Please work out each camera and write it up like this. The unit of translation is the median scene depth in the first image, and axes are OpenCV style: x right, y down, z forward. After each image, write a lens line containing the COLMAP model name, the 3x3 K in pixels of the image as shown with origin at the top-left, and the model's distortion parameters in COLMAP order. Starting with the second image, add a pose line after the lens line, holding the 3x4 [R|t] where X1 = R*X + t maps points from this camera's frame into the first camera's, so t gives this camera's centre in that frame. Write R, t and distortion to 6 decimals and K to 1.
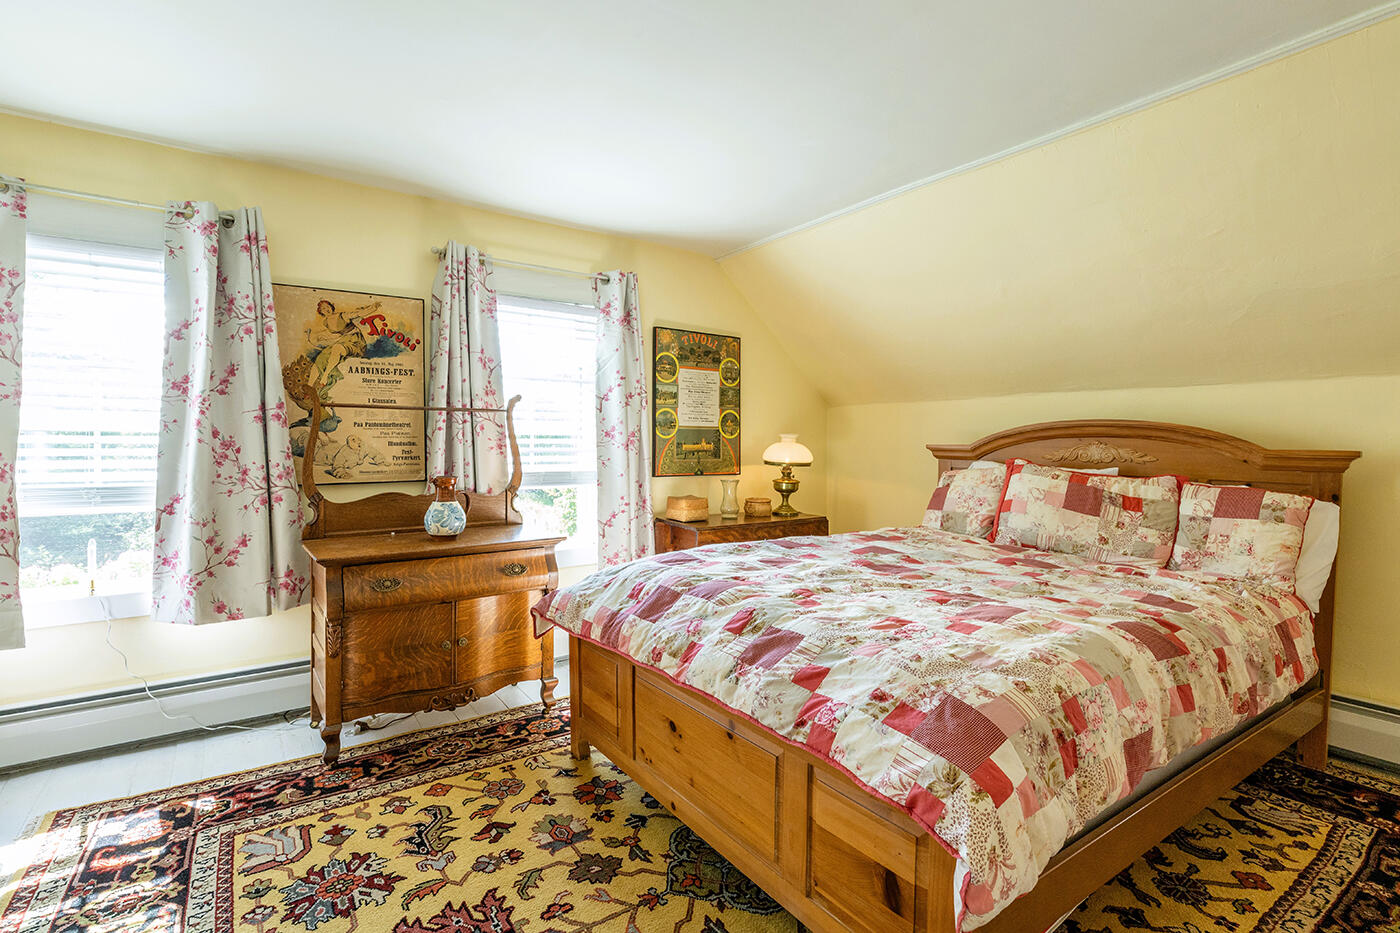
lens RADIAL K [[627.1, 0, 700.0], [0, 627.1, 466.5], [0, 0, 1]] dist [-0.002001, -0.000662]
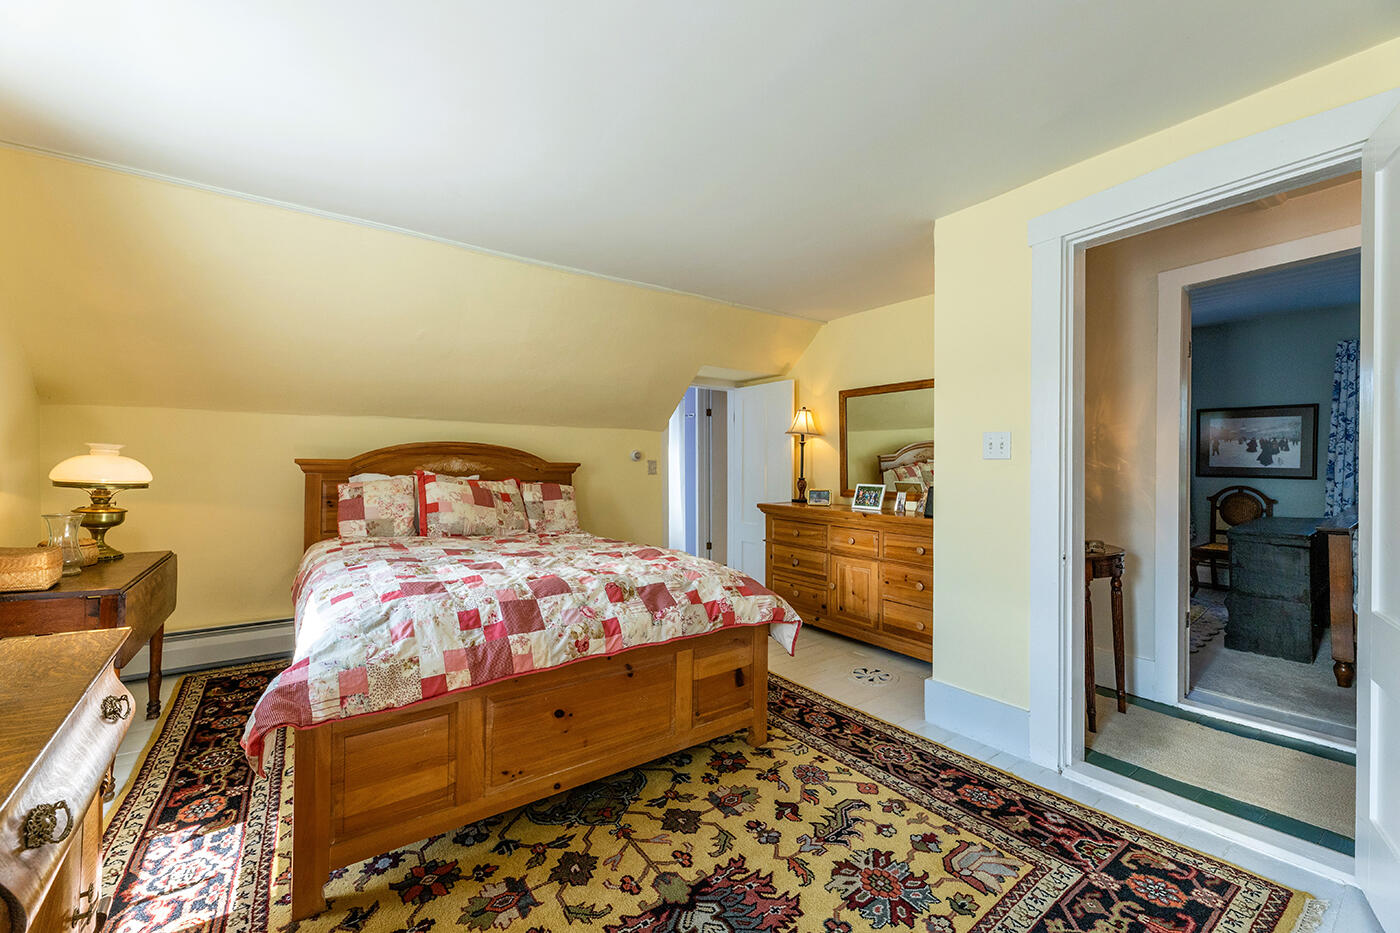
lens RADIAL K [[569.8, 0, 677.5], [0, 569.8, 462.1], [0, 0, 1]] dist [-0.001517, -0.000385]
pose [[0.037597, -0.006581, 0.999271, -0.743636], [0.026456, 0.999634, 0.005588, -0.026404], [-0.998943, 0.026226, 0.037757, 0.519212]]
